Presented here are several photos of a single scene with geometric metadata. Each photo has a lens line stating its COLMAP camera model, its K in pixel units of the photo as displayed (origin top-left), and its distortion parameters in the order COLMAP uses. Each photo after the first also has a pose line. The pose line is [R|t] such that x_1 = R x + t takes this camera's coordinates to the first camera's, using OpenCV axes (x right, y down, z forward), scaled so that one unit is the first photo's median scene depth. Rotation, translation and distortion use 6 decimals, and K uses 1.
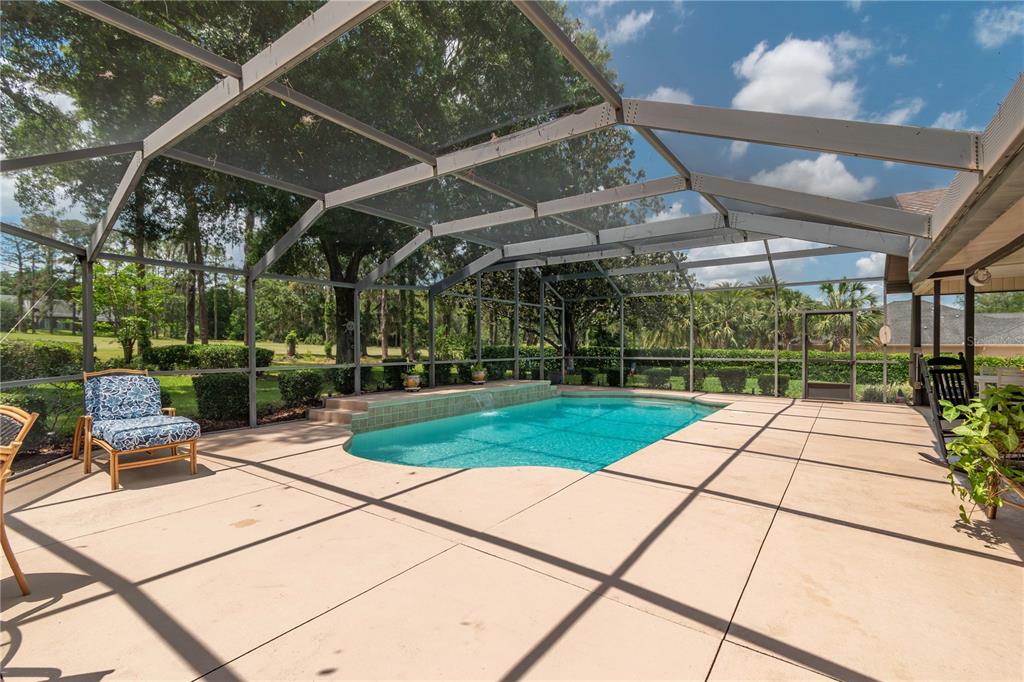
lens RADIAL K [[465.2, 0, 510.0], [0, 465.2, 348.0], [0, 0, 1]] dist [0.003462, 0.000540]
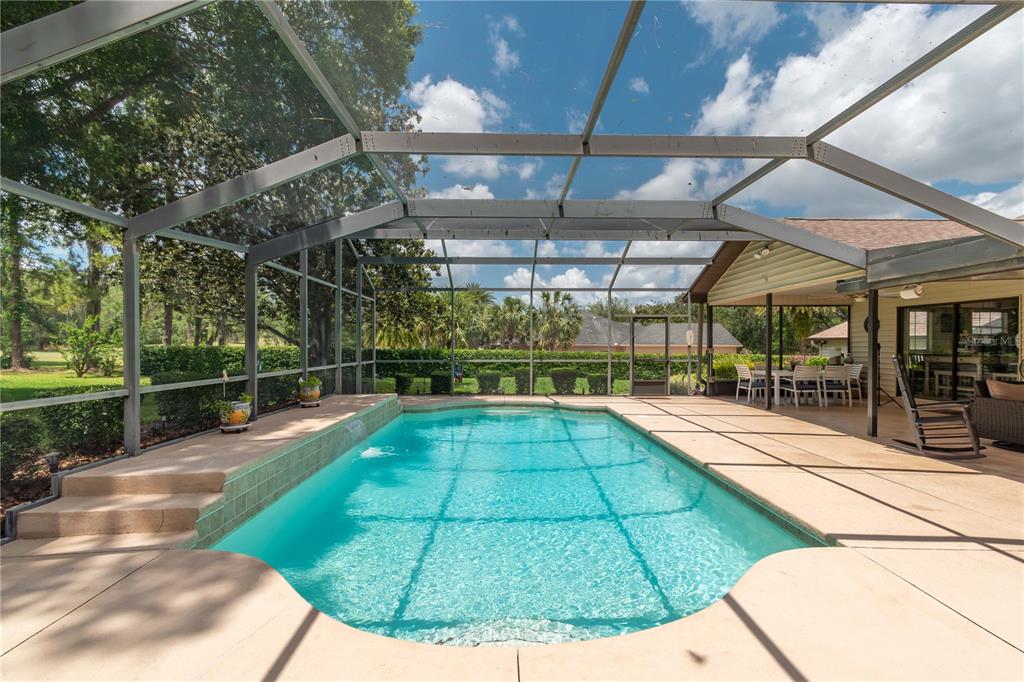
lens RADIAL K [[465.2, 0, 510.0], [0, 465.2, 348.0], [0, 0, 1]] dist [0.003462, 0.000540]
pose [[0.800060, -0.004377, 0.599905, -0.235219], [0.003361, 0.999990, 0.002815, -0.006009], [-0.599911, -0.000236, 0.800067, 0.297160]]
